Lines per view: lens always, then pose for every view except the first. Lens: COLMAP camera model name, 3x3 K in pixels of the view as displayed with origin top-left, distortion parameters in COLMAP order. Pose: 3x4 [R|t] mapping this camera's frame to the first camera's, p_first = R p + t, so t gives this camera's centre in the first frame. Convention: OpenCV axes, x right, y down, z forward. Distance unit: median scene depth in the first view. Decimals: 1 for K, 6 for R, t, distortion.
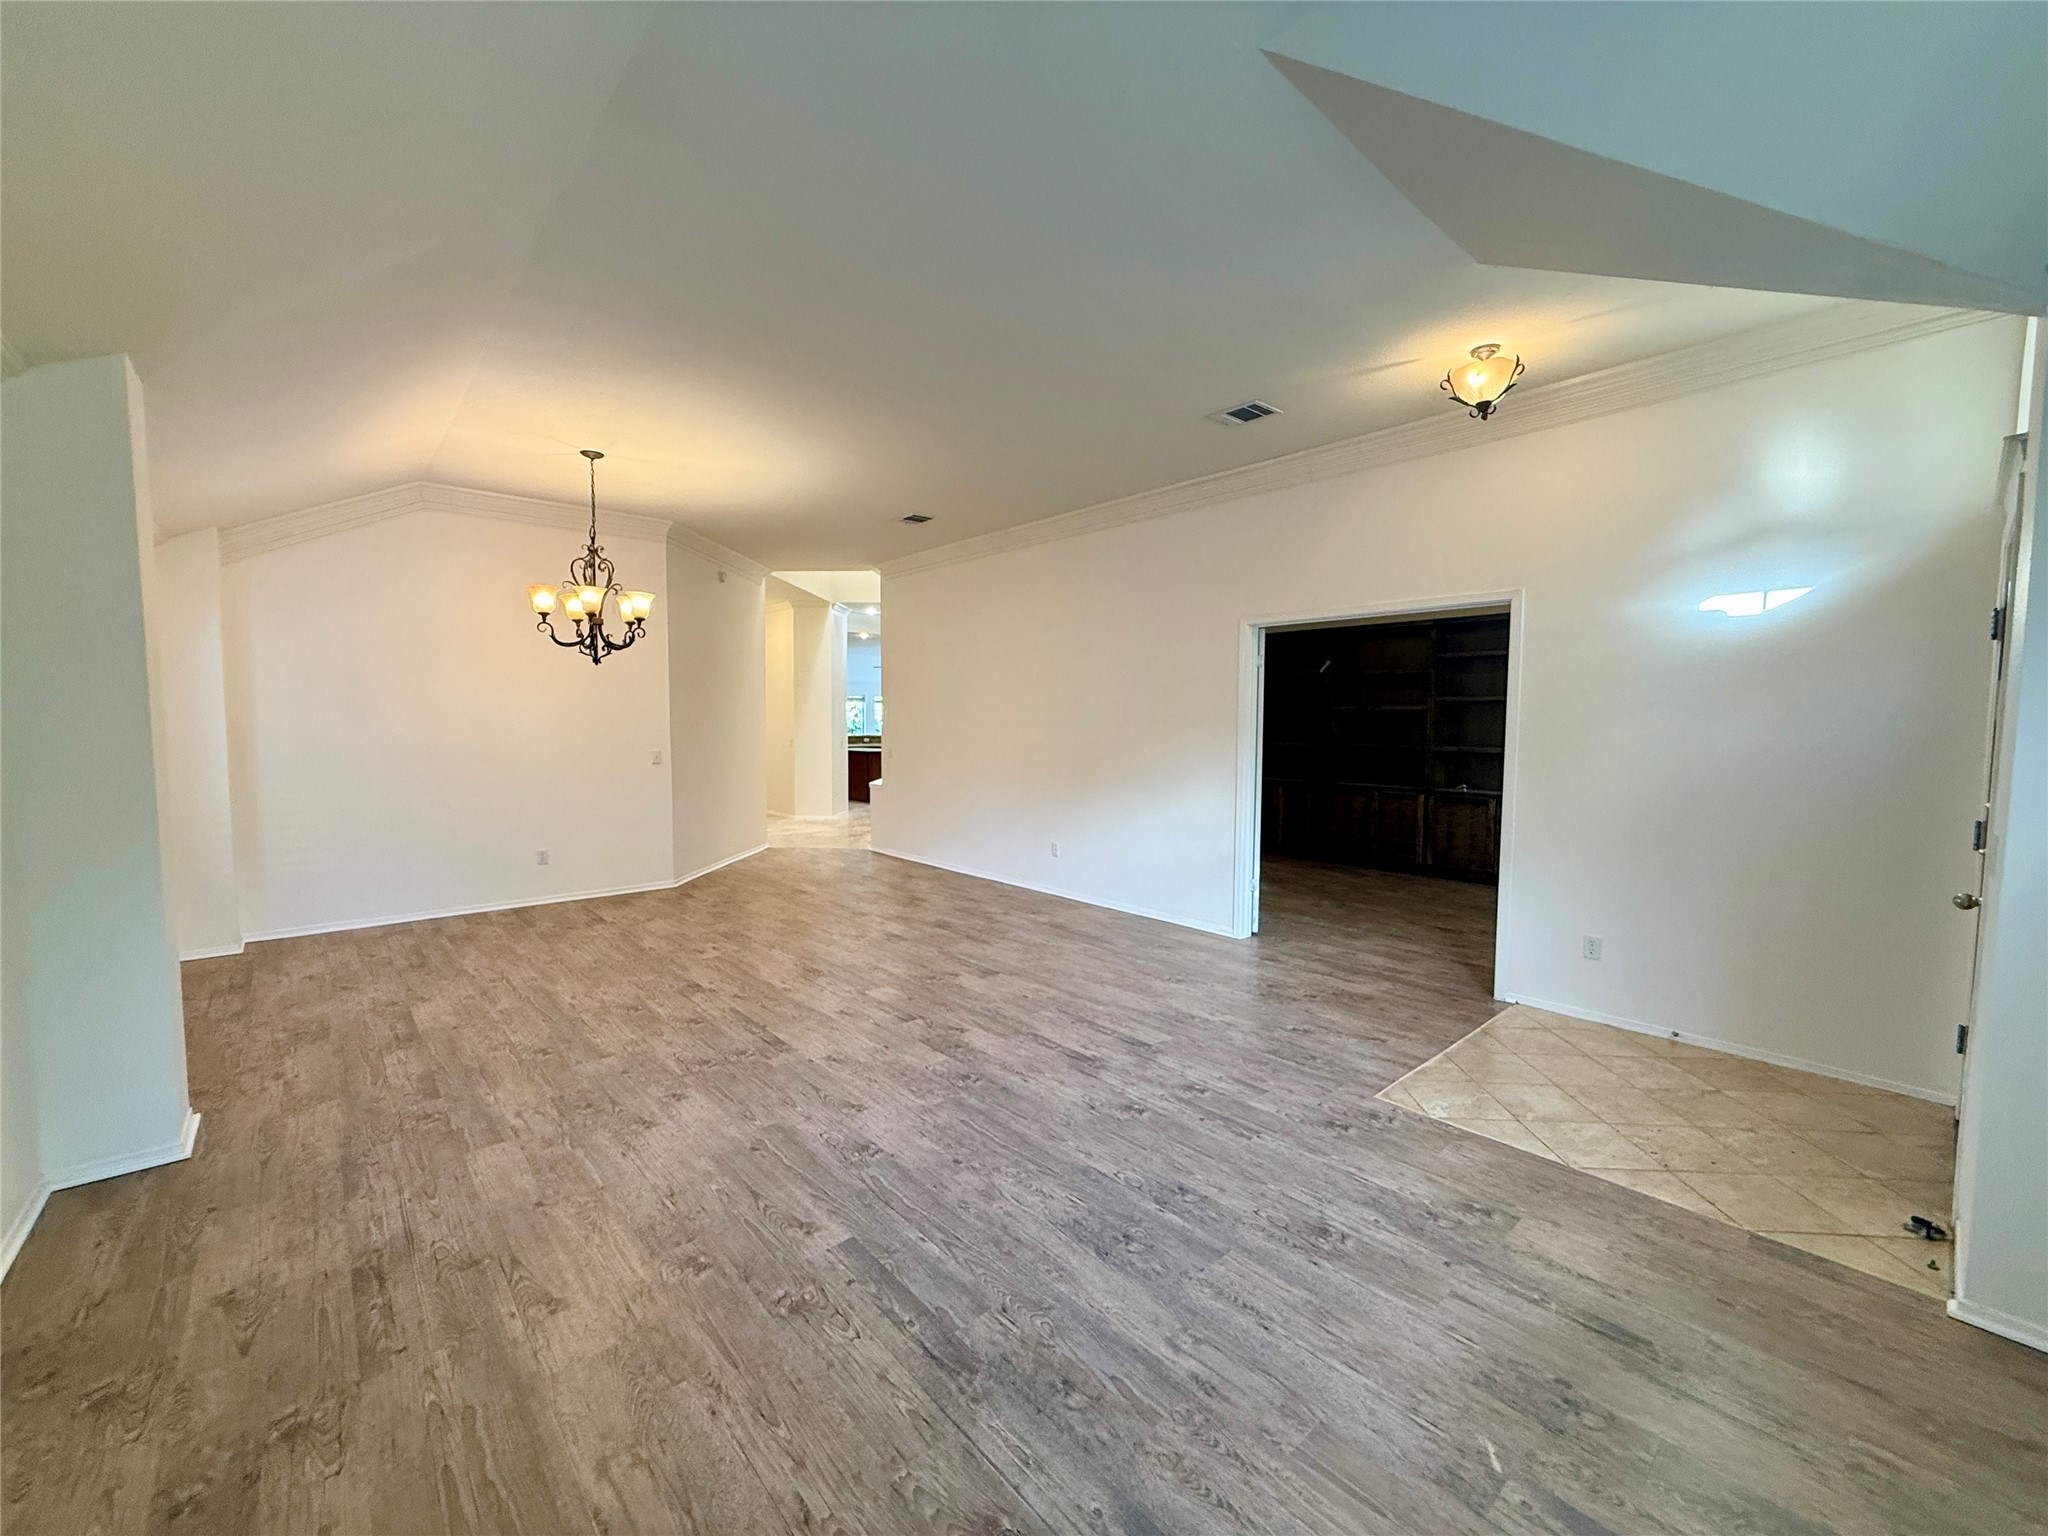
lens RADIAL K [[810.4, 0, 1022.6], [0, 810.4, 767.3], [0, 0, 1]] dist [-0.000115, 0.000474]
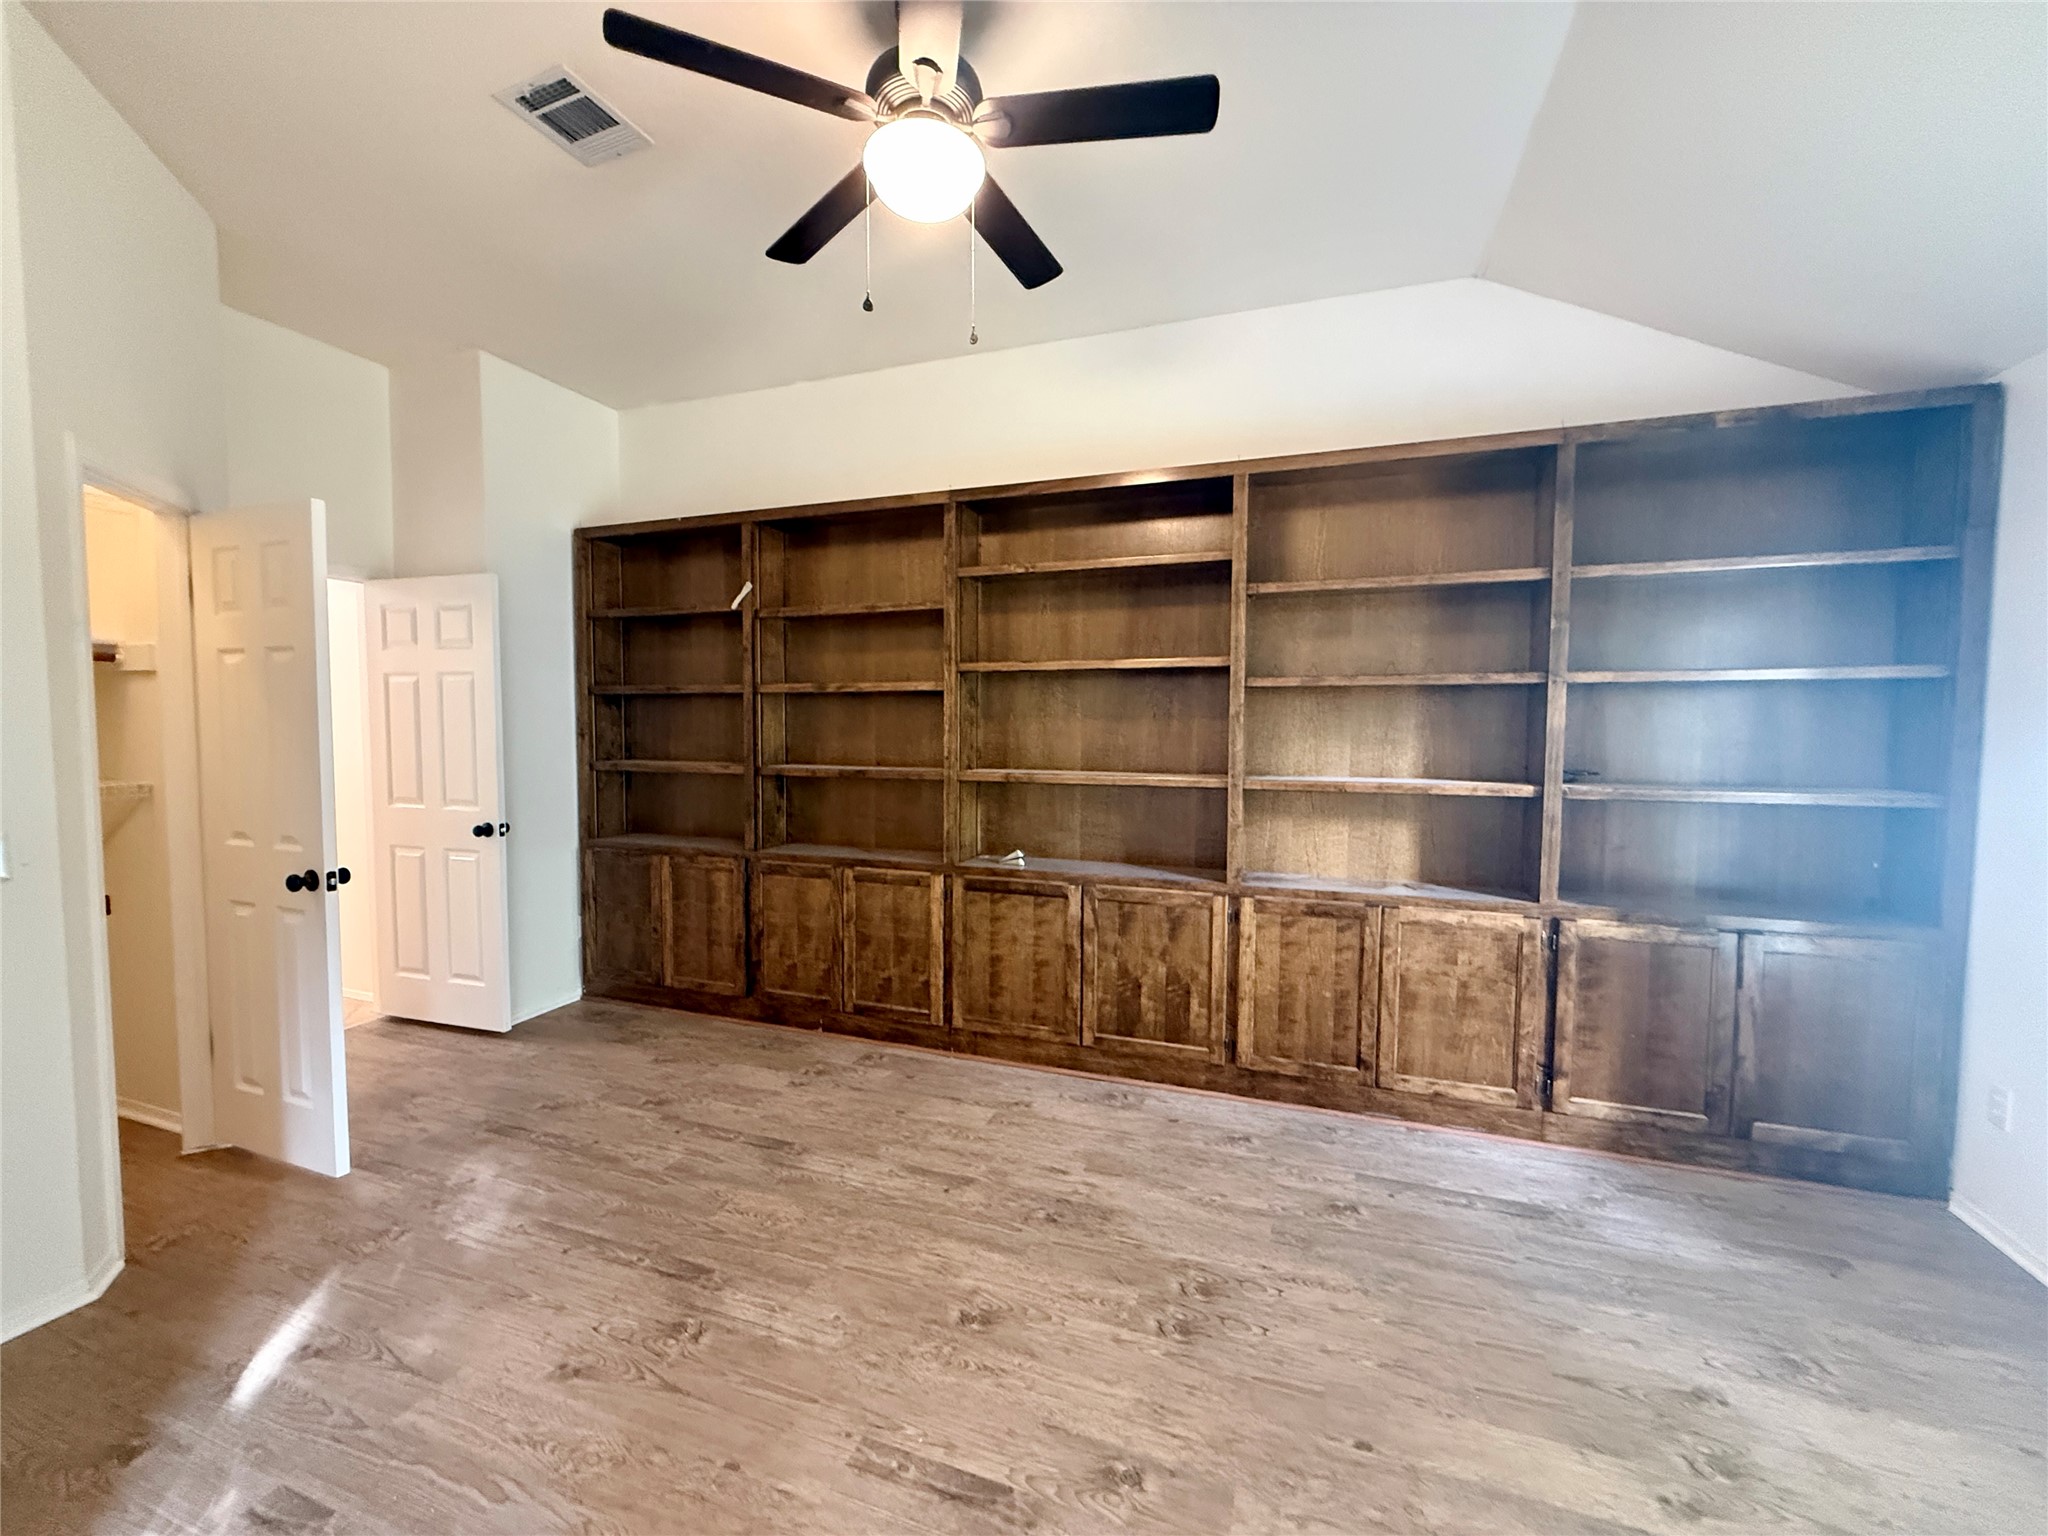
lens RADIAL K [[810.4, 0, 1023.2], [0, 810.4, 769.4], [0, 0, 1]] dist [-0.000115, 0.000474]
pose [[0.869880, -0.027200, 0.492513, 0.314671], [0.028555, 0.999581, 0.004769, -0.027489], [-0.492436, 0.009915, 0.870292, 0.585357]]
